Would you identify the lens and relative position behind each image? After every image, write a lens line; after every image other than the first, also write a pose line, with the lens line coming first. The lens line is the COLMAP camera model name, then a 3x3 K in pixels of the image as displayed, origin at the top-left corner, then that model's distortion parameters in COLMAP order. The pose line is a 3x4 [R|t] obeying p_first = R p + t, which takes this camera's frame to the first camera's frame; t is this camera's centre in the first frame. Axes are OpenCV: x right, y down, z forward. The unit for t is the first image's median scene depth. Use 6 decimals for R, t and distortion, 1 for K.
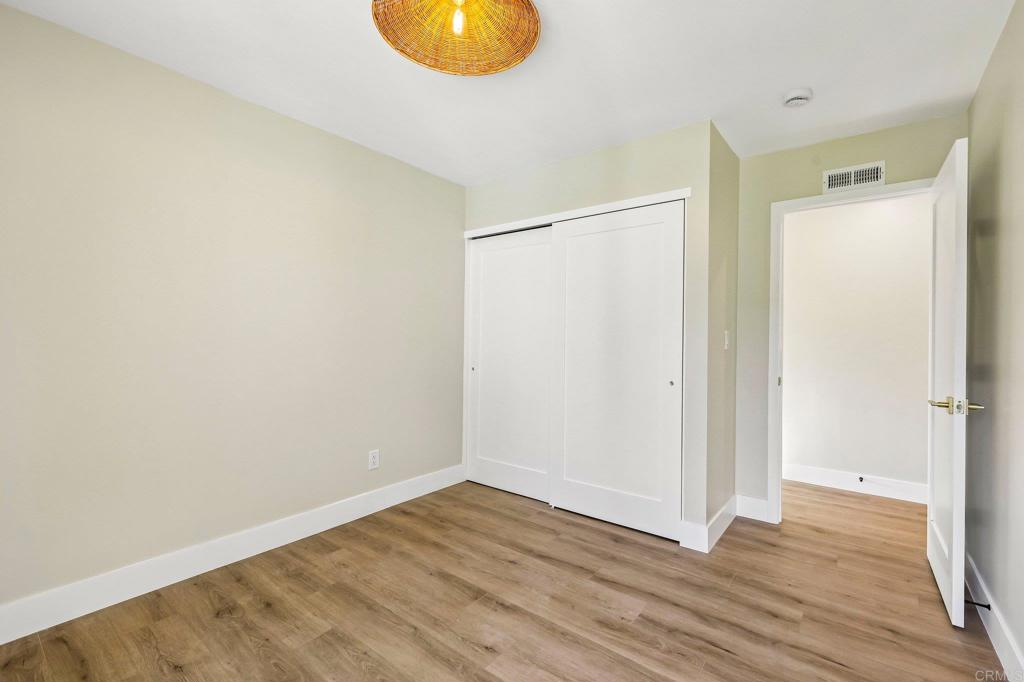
lens RADIAL K [[444.3, 0, 516.0], [0, 444.3, 346.0], [0, 0, 1]] dist [0.004996, 0.000062]
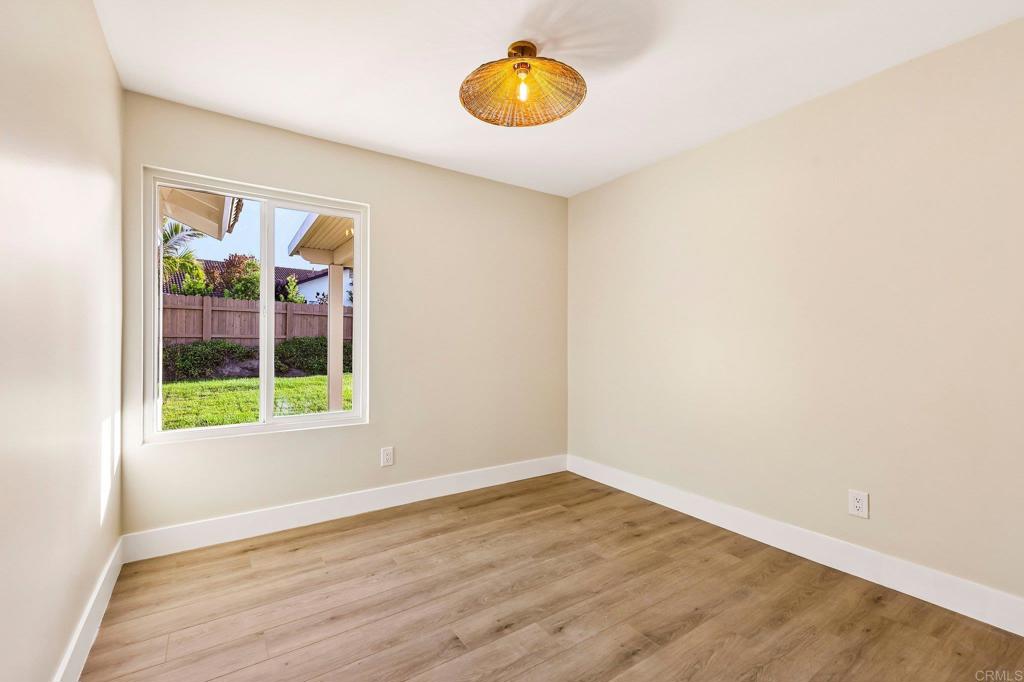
lens RADIAL K [[444.3, 0, 511.7], [0, 444.3, 340.3], [0, 0, 1]] dist [0.004996, 0.000062]
pose [[-0.317346, -0.015726, -0.948180, 0.706800], [-0.019945, 0.999752, -0.009906, 0.011105], [0.948100, 0.015767, -0.317581, 0.880999]]
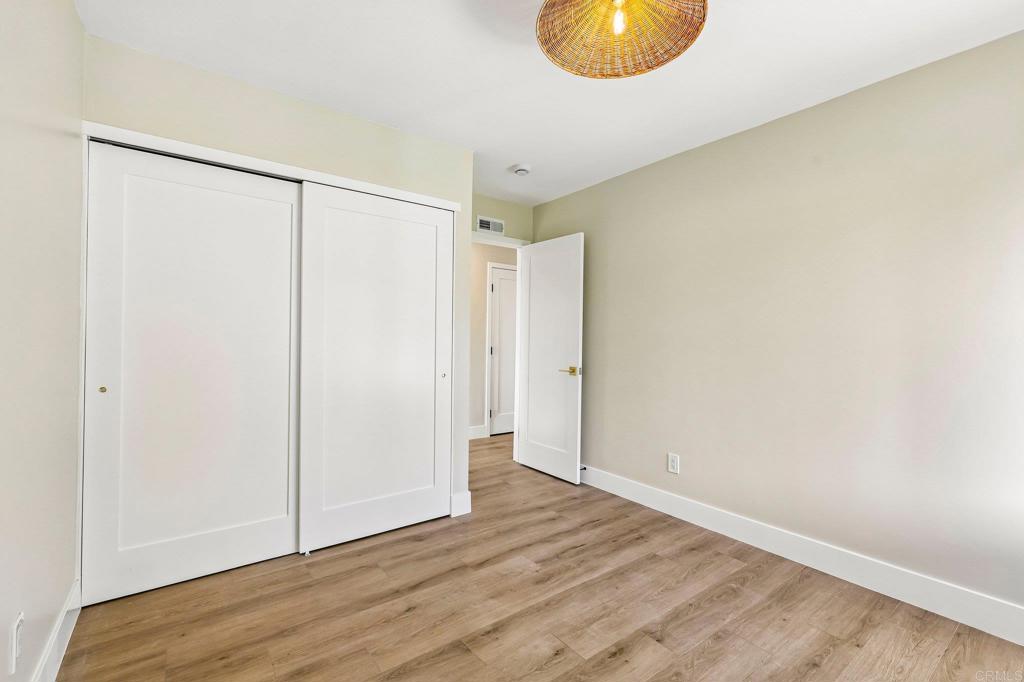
lens RADIAL K [[444.3, 0, 517.3], [0, 444.3, 336.6], [0, 0, 1]] dist [0.004996, 0.000062]
pose [[0.263267, -0.004602, 0.964712, -0.744673], [0.005527, 0.999979, 0.003262, -0.014061], [-0.964707, 0.004473, 0.263287, 0.599006]]
